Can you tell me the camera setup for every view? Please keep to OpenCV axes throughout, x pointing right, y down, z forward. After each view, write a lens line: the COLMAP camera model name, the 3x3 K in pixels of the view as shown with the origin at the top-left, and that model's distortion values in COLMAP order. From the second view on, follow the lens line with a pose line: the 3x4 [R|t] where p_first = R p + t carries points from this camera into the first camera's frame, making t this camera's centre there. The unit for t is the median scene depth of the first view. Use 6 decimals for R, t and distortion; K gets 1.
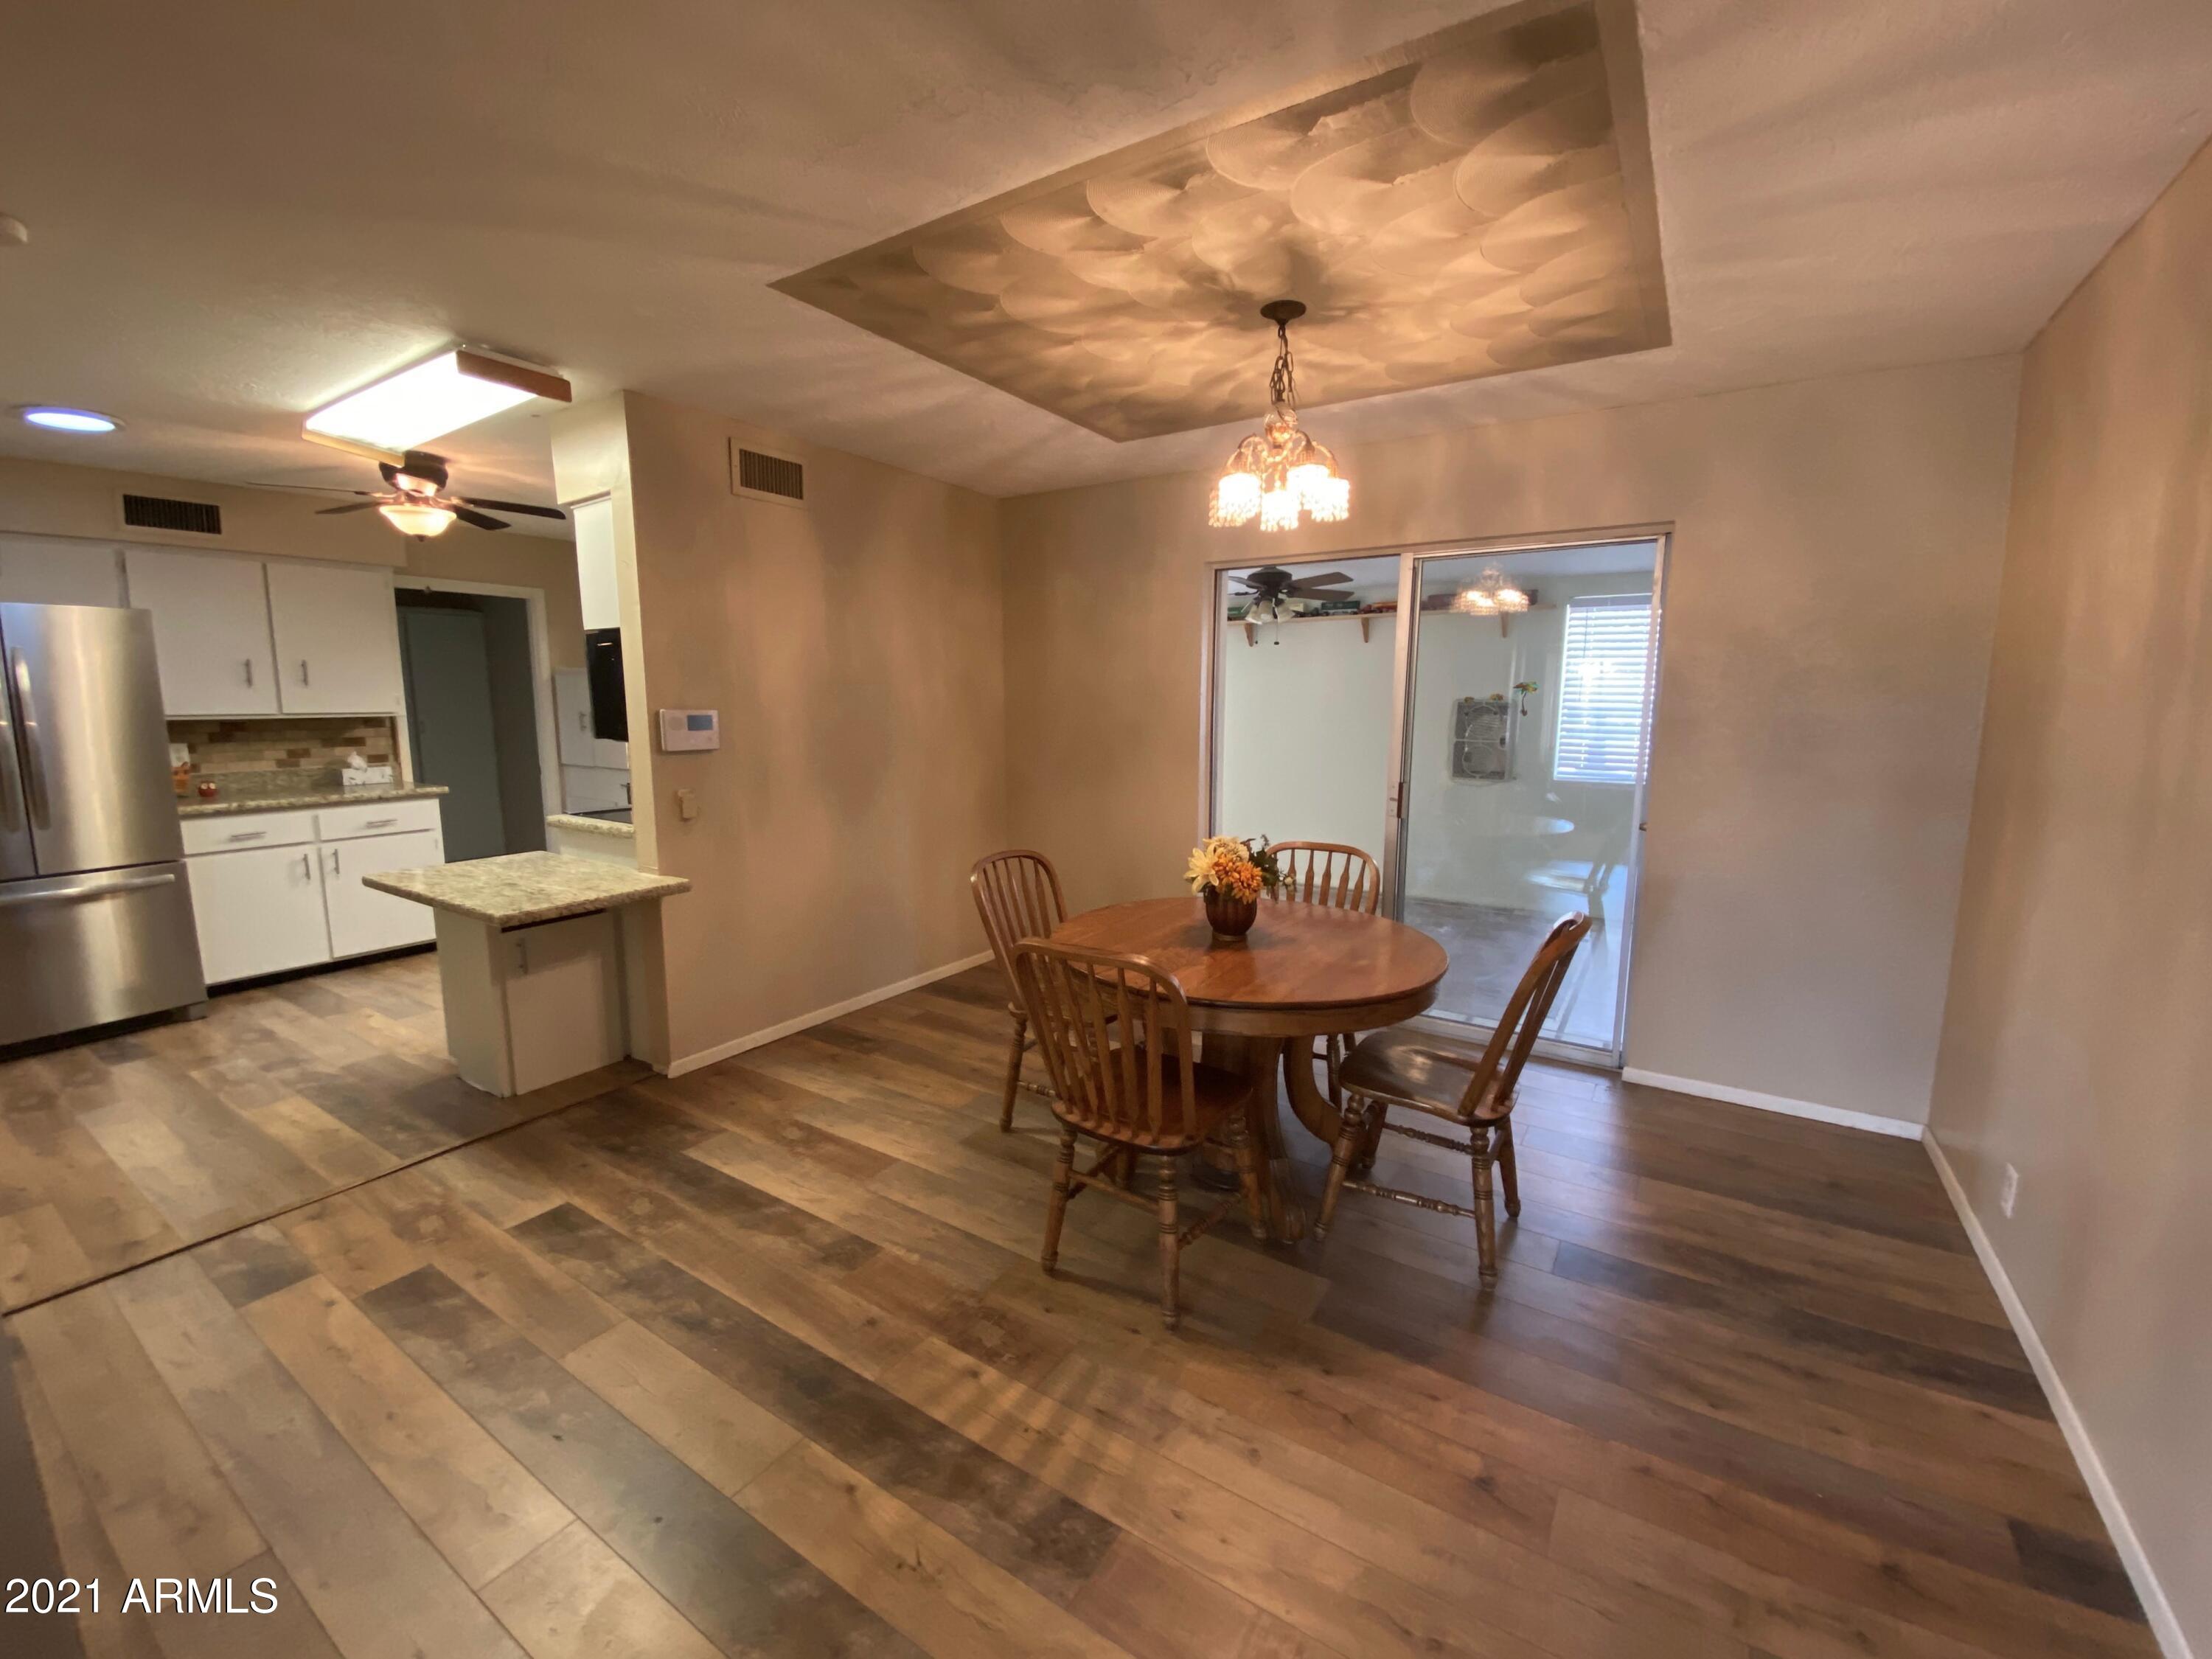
lens RADIAL K [[889.4, 0, 1107.7], [0, 889.4, 821.1], [0, 0, 1]] dist [0.047791, -0.040315]
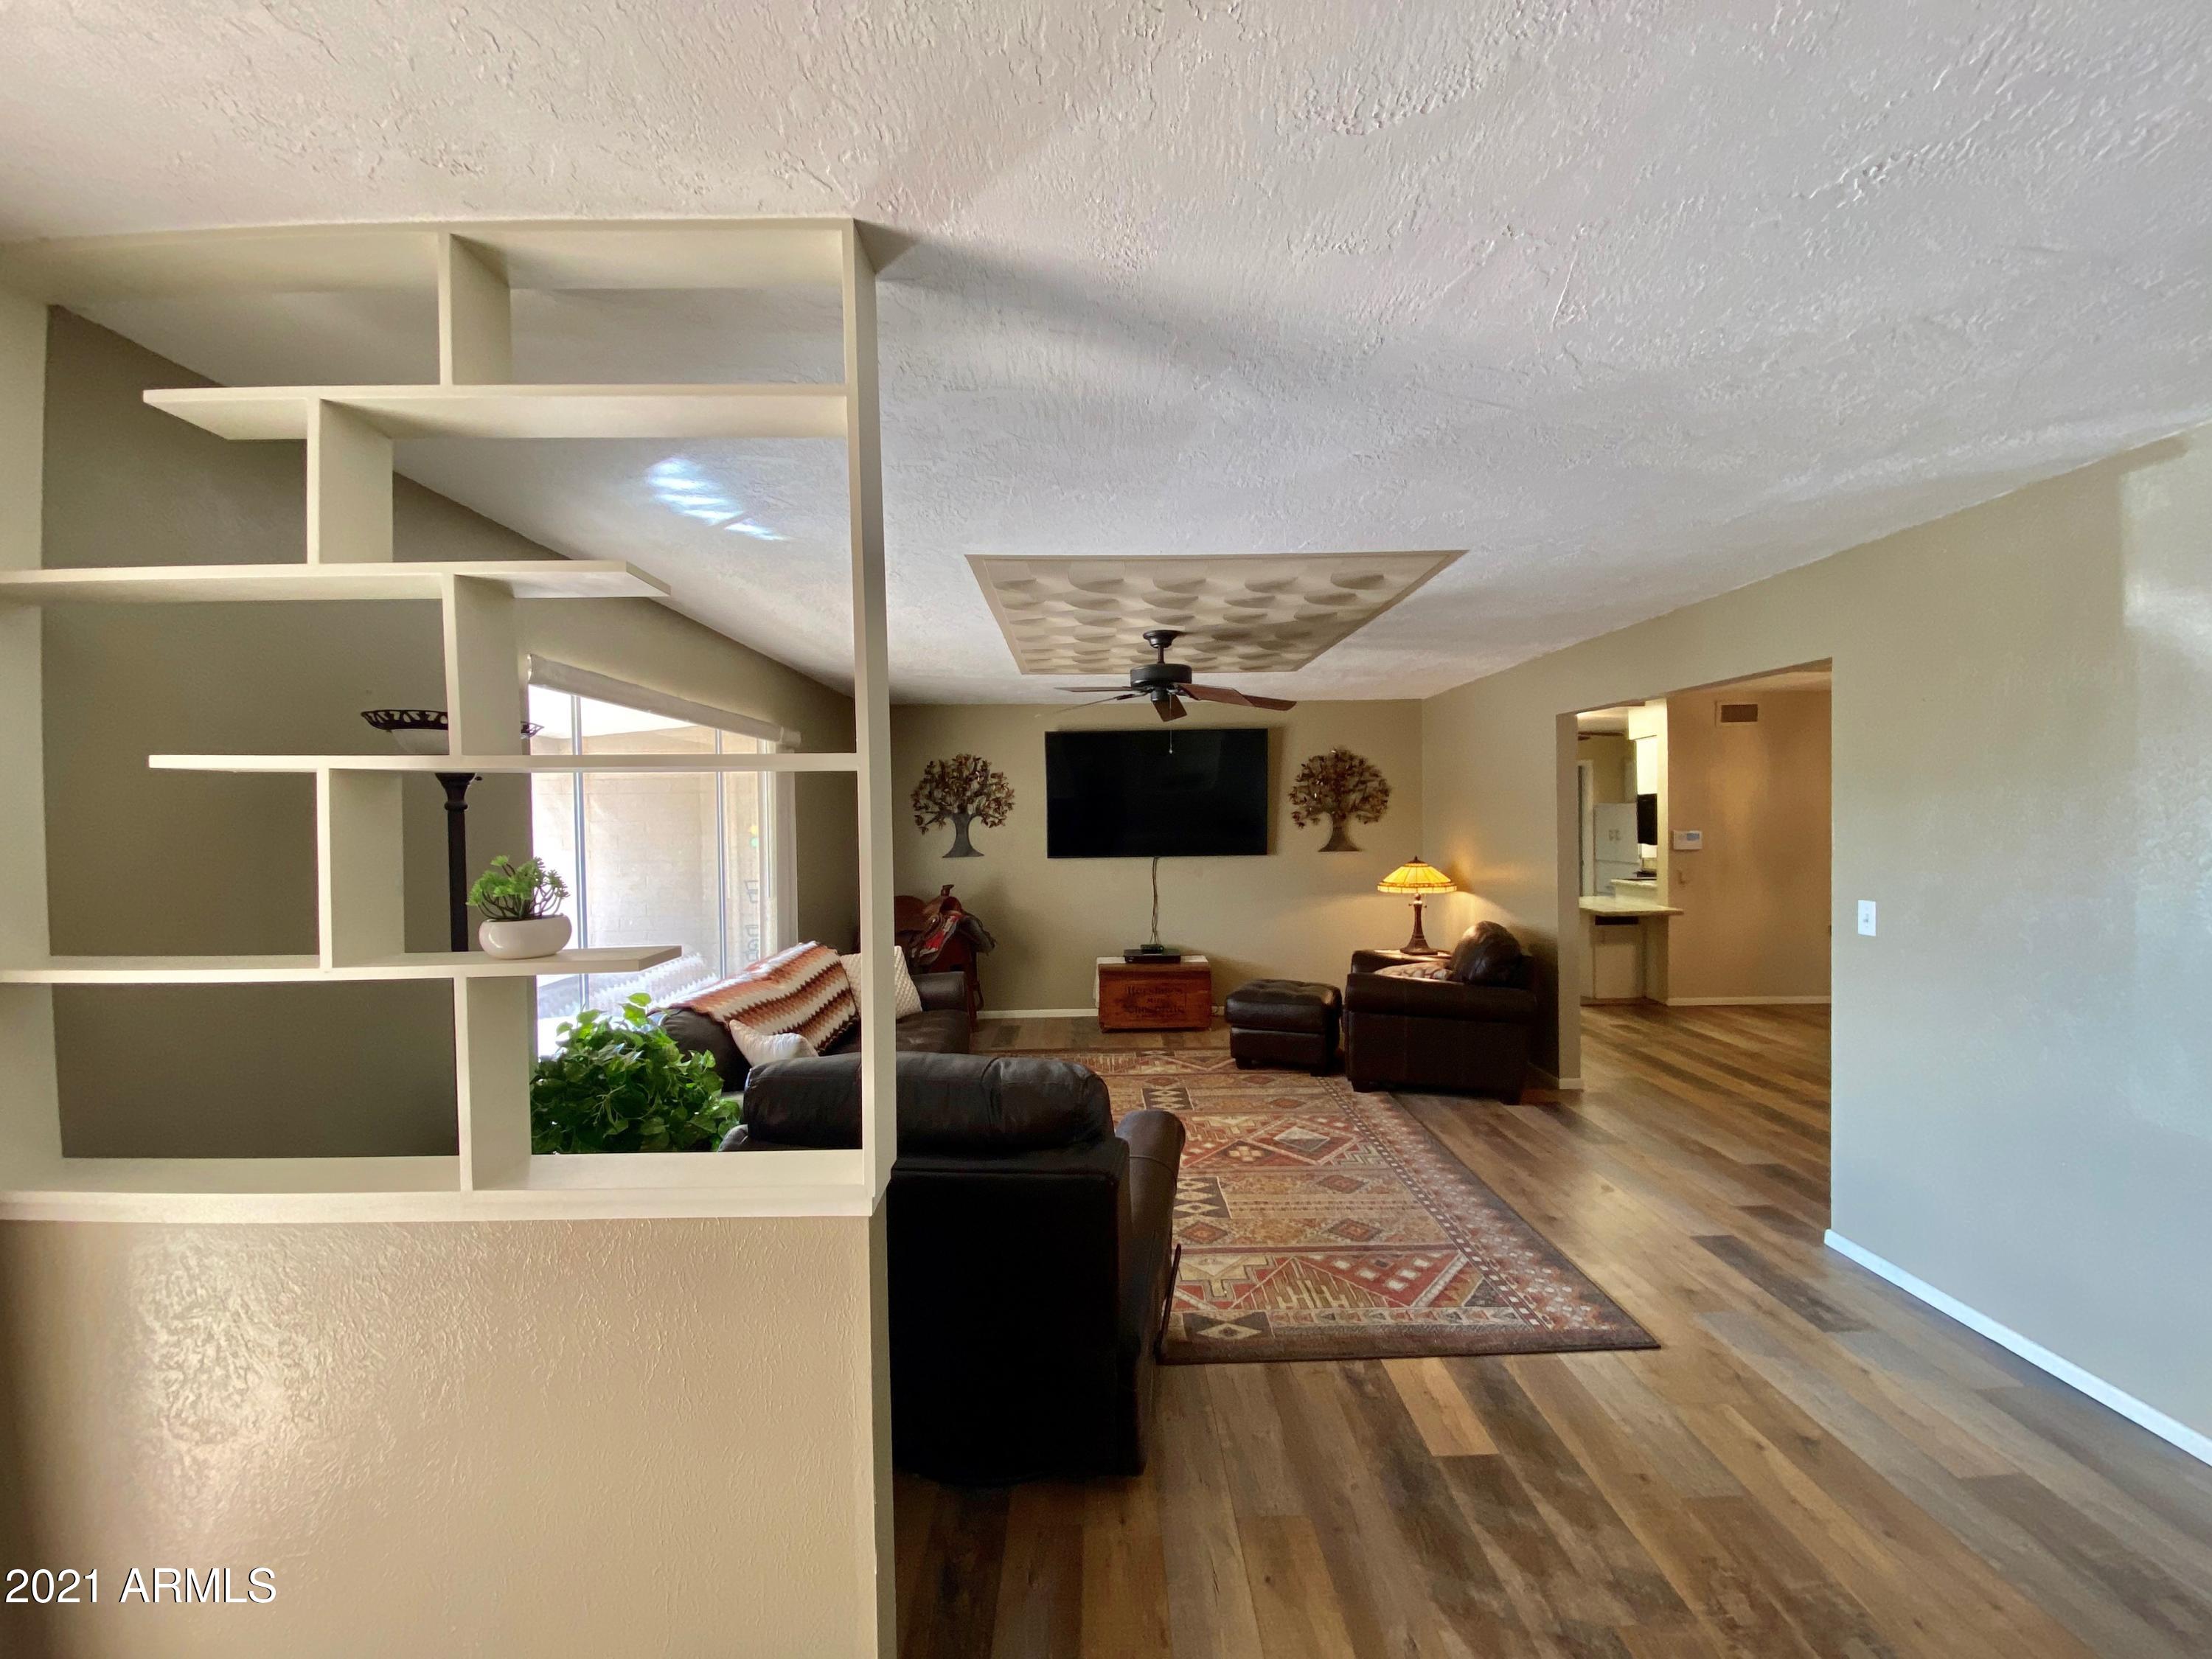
lens RADIAL K [[889.4, 0, 1107.7], [0, 889.4, 821.1], [0, 0, 1]] dist [0.047791, -0.040315]
pose [[0.560573, -0.001368, -0.828104, 0.515495], [-0.103836, 0.991990, -0.071929, 0.145647], [0.821569, 0.126308, 0.555941, -1.278313]]
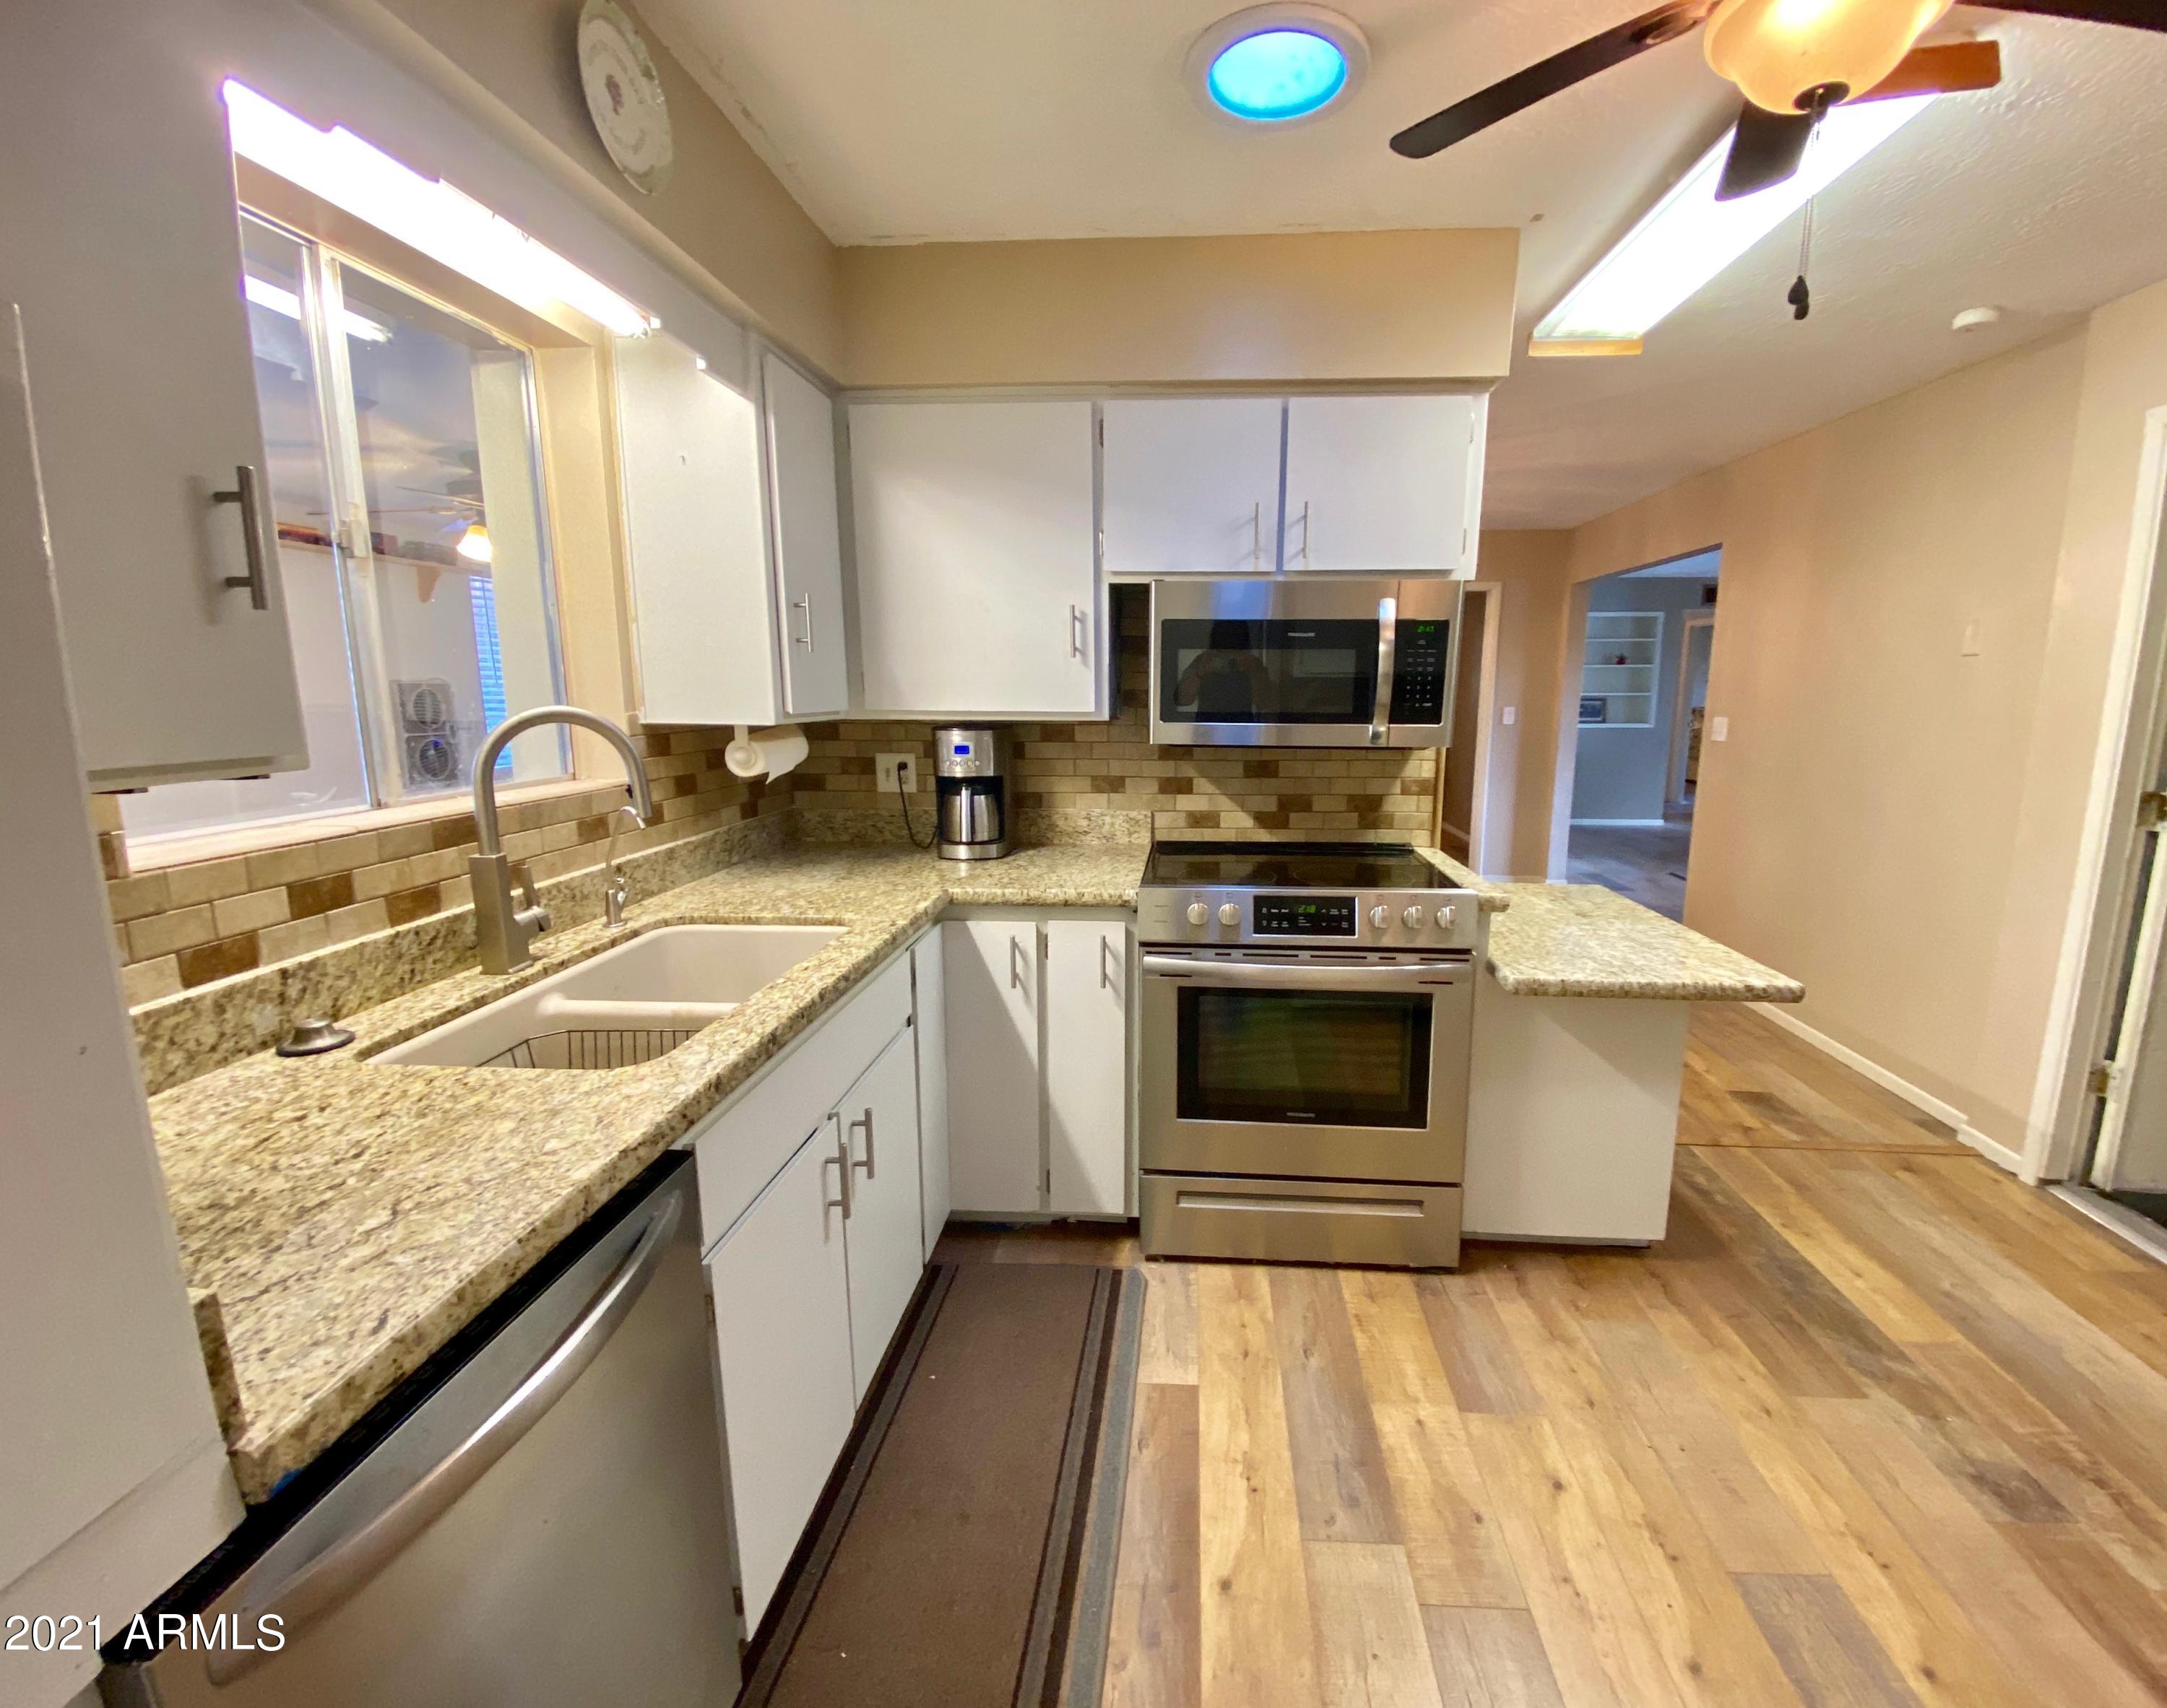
lens RADIAL K [[931.9, 0, 1154.7], [0, 931.9, 847.0], [0, 0, 1]] dist [0.000010, -0.010475]
pose [[-0.495020, -0.157941, 0.854406, -1.161056], [0.113296, 0.963212, 0.243695, -0.226474], [-0.861463, 0.217435, -0.458915, 1.679239]]
